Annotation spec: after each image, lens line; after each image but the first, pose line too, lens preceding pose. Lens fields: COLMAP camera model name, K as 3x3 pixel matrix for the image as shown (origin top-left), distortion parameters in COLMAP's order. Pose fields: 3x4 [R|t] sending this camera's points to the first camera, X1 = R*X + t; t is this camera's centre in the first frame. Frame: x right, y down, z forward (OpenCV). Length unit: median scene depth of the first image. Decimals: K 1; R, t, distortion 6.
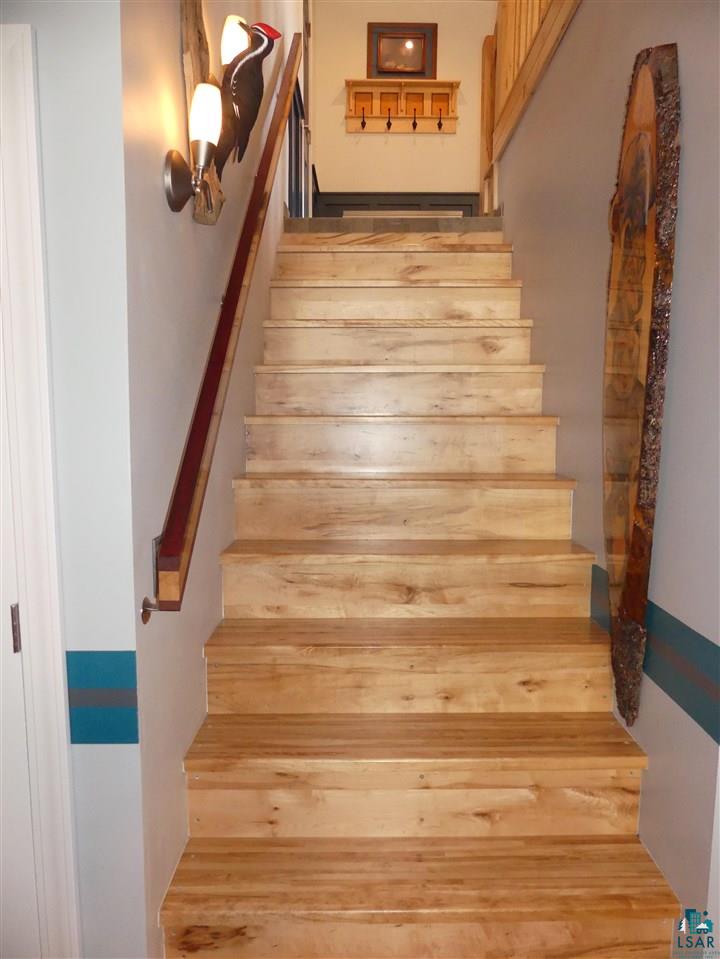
lens RADIAL K [[720.3, 0, 360.1], [0, 720.3, 497.6], [0, 0, 1]] dist [-0.024842, 0.007608]
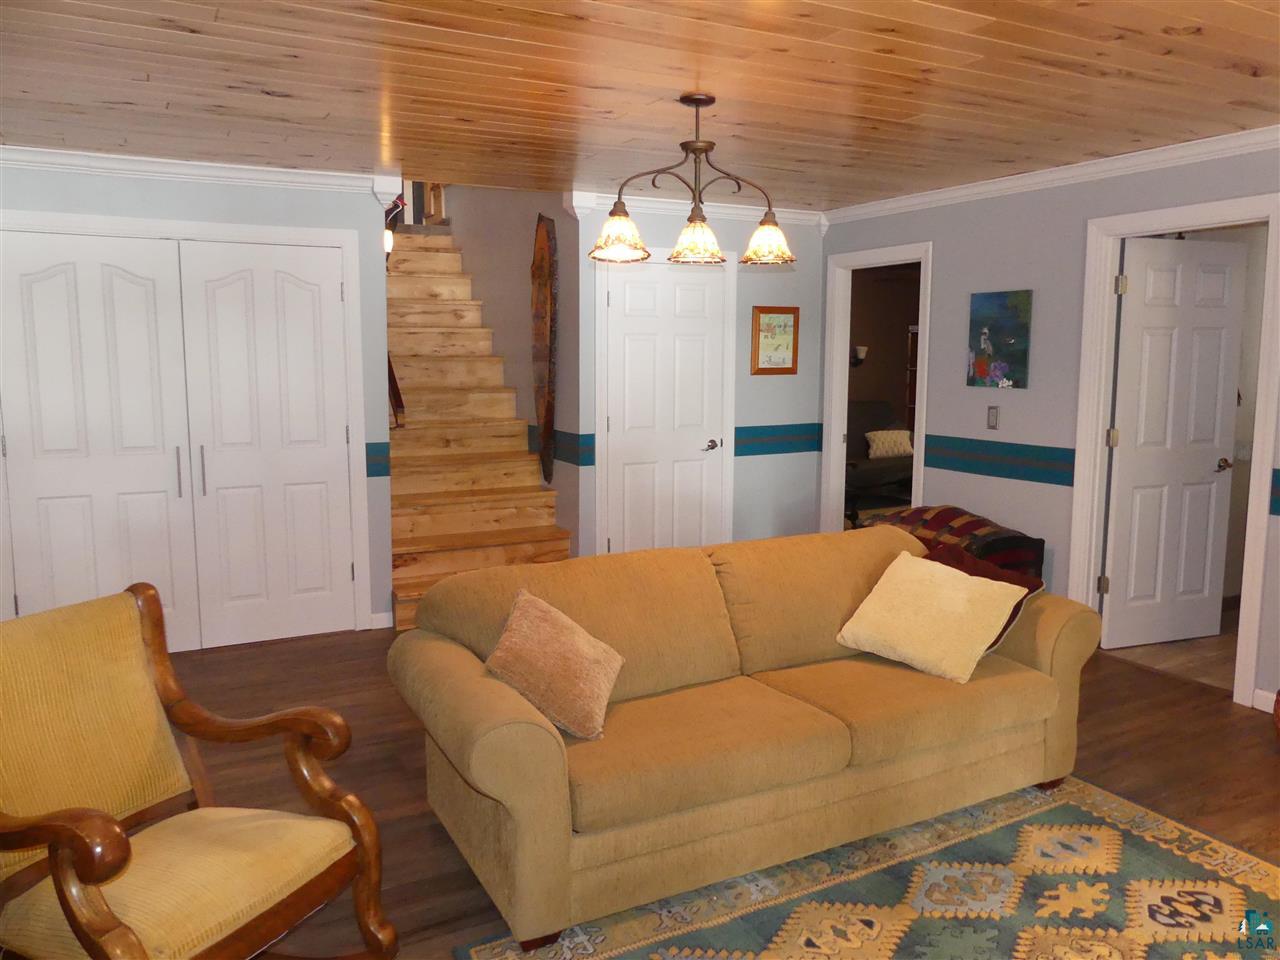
lens RADIAL K [[961.3, 0, 640.0], [0, 961.3, 480.0], [0, 0, 1]] dist [-0.024842, 0.007608]
pose [[0.878981, -0.058706, 0.473230, -0.833298], [0.046329, 0.998212, 0.037780, 0.176986], [-0.474602, -0.011283, 0.880128, -1.876307]]
